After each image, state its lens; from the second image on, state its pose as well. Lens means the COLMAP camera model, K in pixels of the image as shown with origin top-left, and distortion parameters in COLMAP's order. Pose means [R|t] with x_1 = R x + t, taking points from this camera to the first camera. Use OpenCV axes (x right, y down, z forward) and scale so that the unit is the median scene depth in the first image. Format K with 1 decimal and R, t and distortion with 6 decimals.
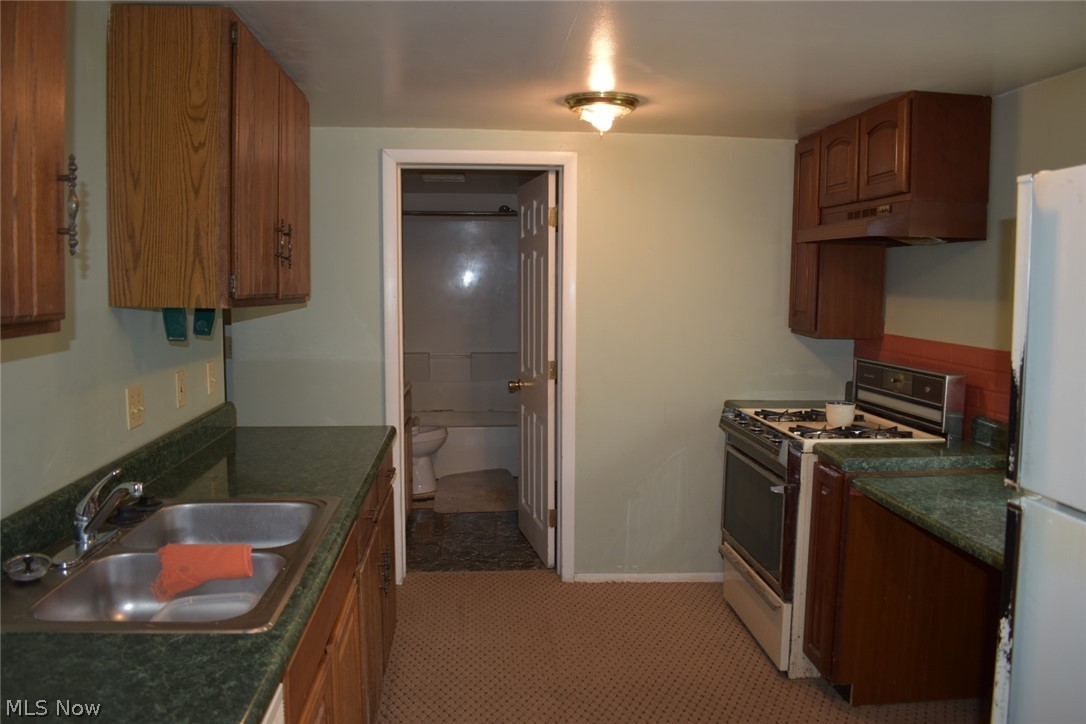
lens RADIAL K [[859.4, 0, 543.2], [0, 859.4, 362.1], [0, 0, 1]] dist [-0.080831, 0.004811]
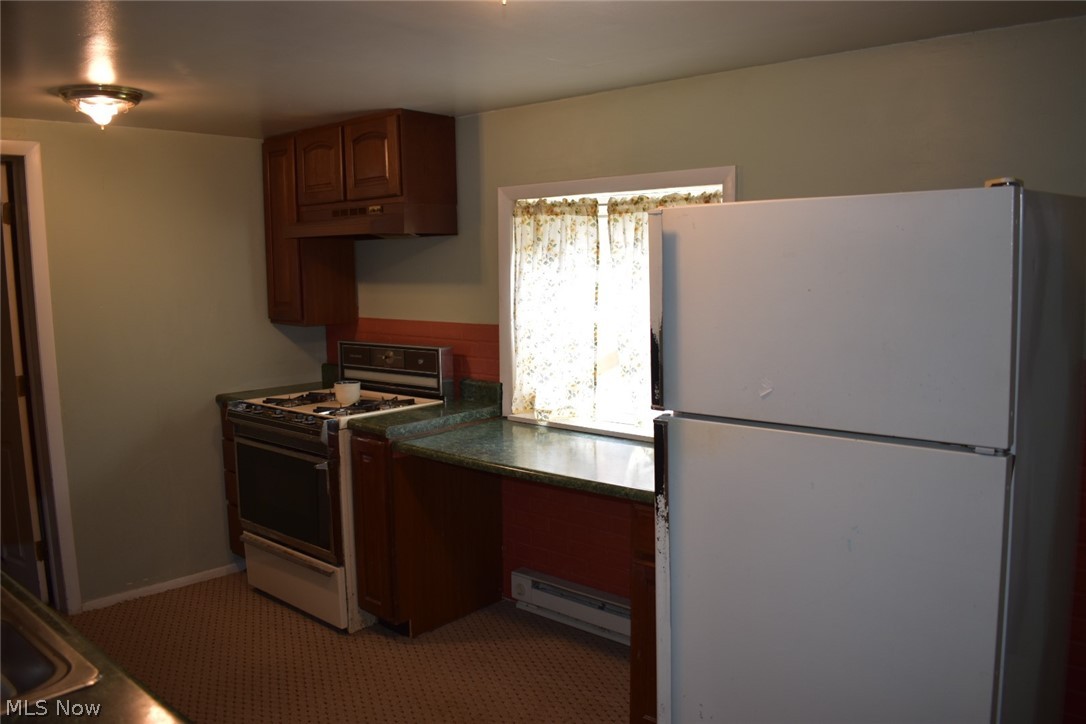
lens RADIAL K [[859.4, 0, 566.1], [0, 859.4, 362.7], [0, 0, 1]] dist [-0.080831, 0.004811]
pose [[0.727859, -0.103939, 0.677803, -0.216505], [0.091649, 0.994323, 0.054060, -0.012964], [-0.679574, 0.022772, 0.733253, -0.017744]]
